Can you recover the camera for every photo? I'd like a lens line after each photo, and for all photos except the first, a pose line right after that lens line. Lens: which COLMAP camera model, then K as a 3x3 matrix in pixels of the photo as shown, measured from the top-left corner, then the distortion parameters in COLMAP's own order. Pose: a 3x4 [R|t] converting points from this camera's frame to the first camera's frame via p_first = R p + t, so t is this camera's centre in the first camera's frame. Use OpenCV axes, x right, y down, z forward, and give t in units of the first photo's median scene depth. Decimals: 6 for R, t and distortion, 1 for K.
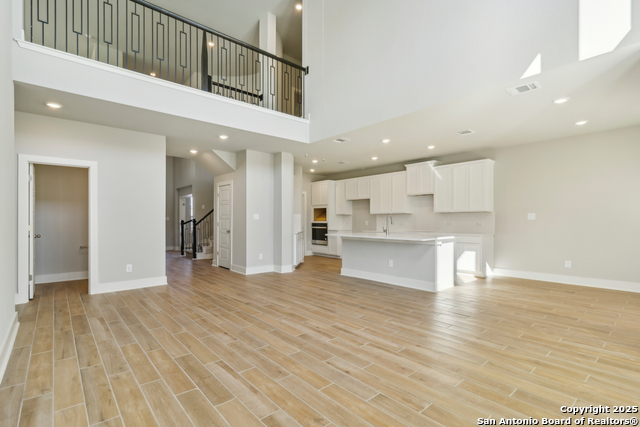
lens RADIAL K [[304.2, 0, 317.3], [0, 304.2, 216.5], [0, 0, 1]] dist [0.003774, -0.000712]
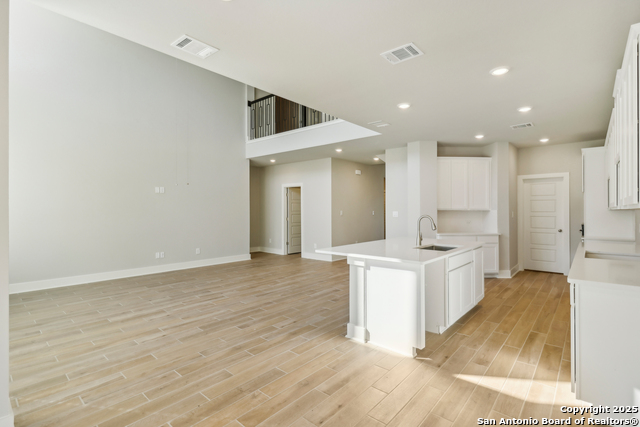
lens RADIAL K [[304.2, 0, 322.6], [0, 304.2, 212.4], [0, 0, 1]] dist [0.003774, -0.000712]
pose [[0.143898, 0.005878, -0.989575, 0.724594], [0.009483, 0.999928, 0.007318, -0.014420], [0.989547, -0.010437, 0.143832, 0.610265]]
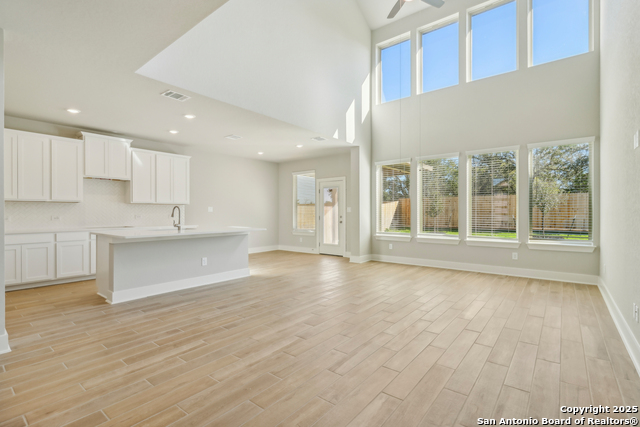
lens RADIAL K [[304.2, 0, 323.5], [0, 304.2, 213.5], [0, 0, 1]] dist [0.003774, -0.000712]
pose [[-0.191983, -0.002489, 0.981395, -0.554477], [-0.013567, 0.999908, -0.000118, 0.008640], [-0.981305, -0.013337, -0.191999, 0.675633]]
